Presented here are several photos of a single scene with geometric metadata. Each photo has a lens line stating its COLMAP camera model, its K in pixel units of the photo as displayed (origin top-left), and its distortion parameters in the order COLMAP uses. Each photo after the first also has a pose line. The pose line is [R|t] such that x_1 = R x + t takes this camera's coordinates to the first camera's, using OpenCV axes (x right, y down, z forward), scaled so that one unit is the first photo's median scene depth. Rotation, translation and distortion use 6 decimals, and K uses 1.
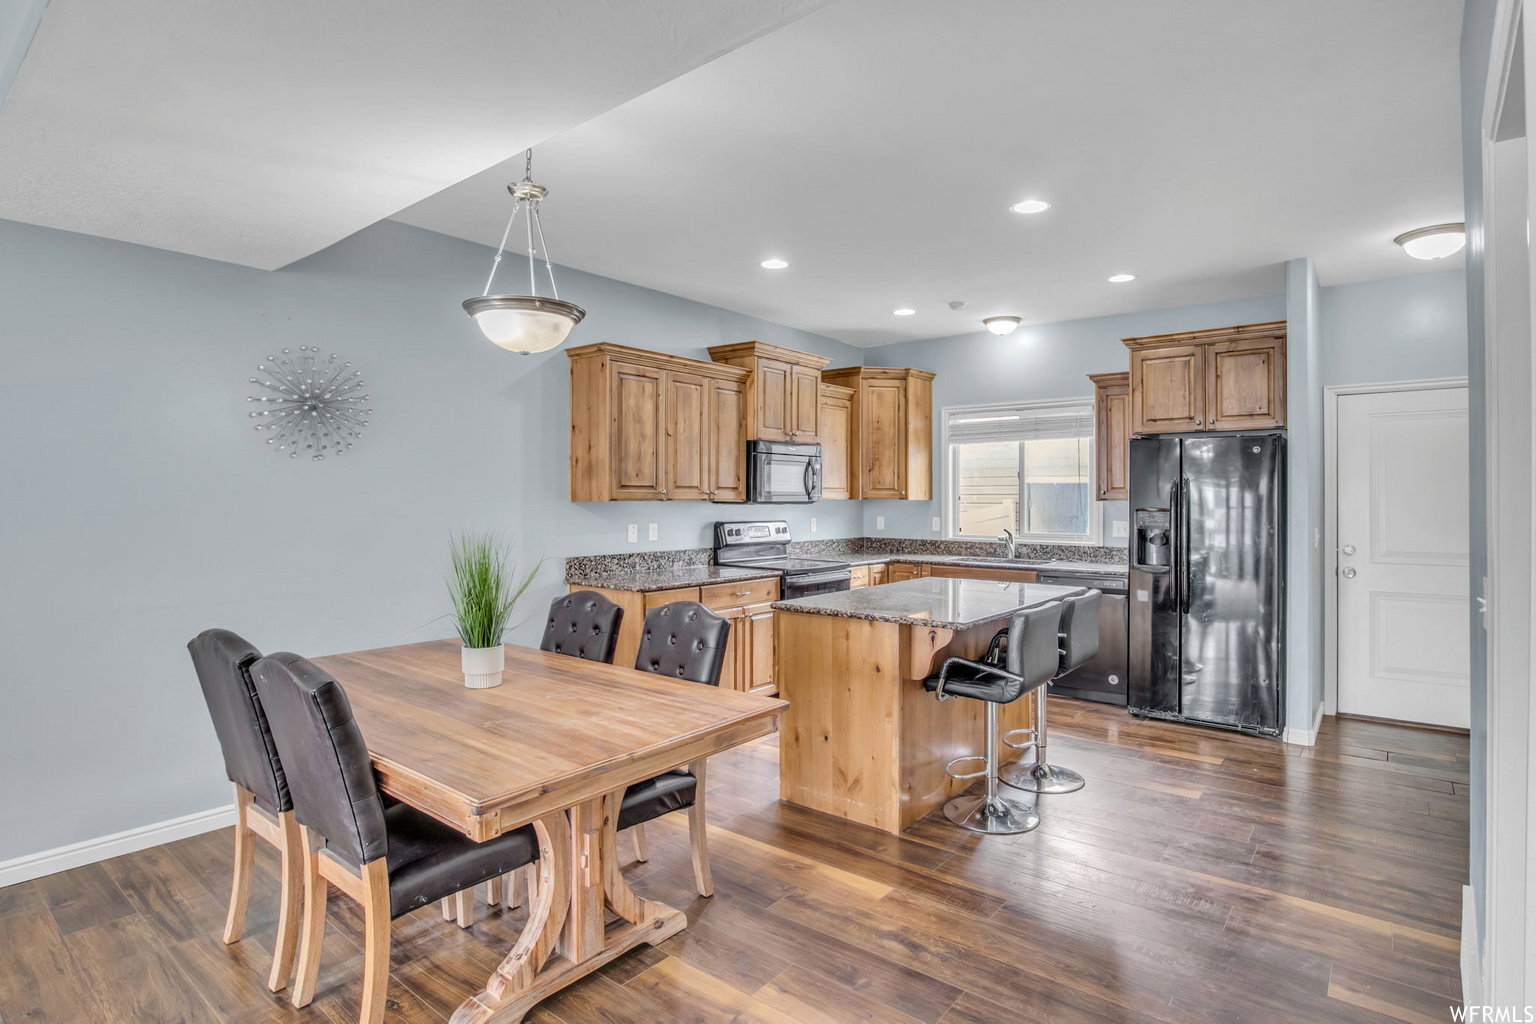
lens RADIAL K [[794.9, 0, 782.1], [0, 794.9, 489.3], [0, 0, 1]] dist [-0.004673, -0.000970]
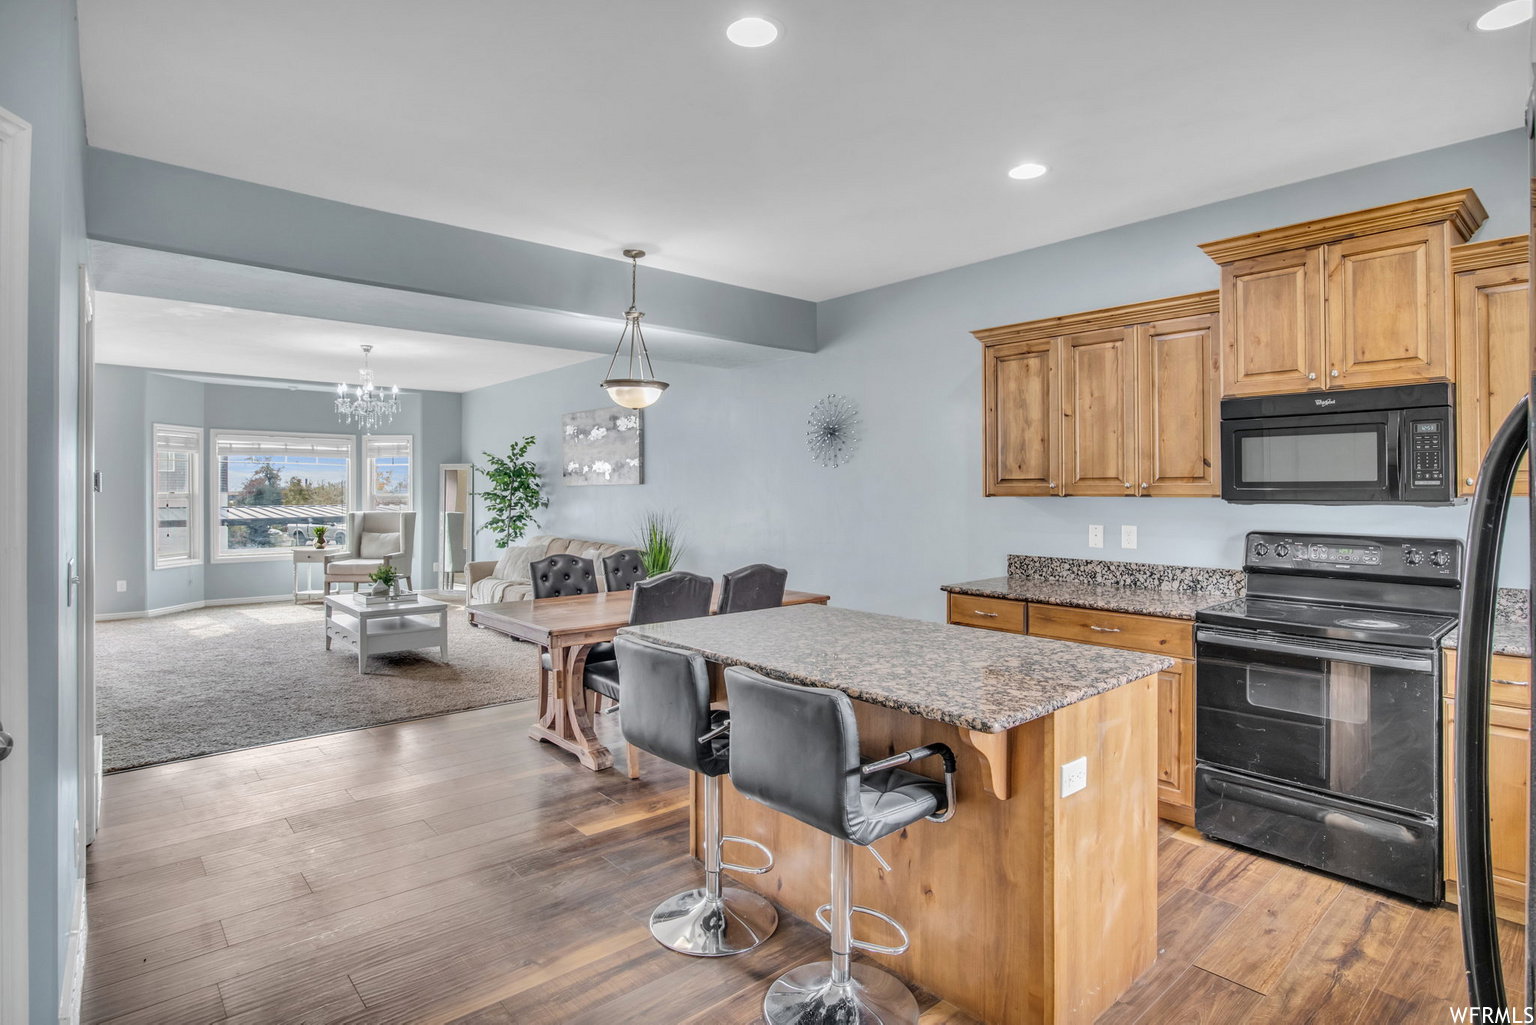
lens RADIAL K [[794.9, 0, 782.1], [0, 794.9, 489.8], [0, 0, 1]] dist [-0.004673, -0.000970]
pose [[-0.162733, -0.004159, -0.986661, 0.715503], [0.007696, 0.999955, -0.005485, 0.010045], [0.986640, -0.008486, -0.162694, 0.862383]]
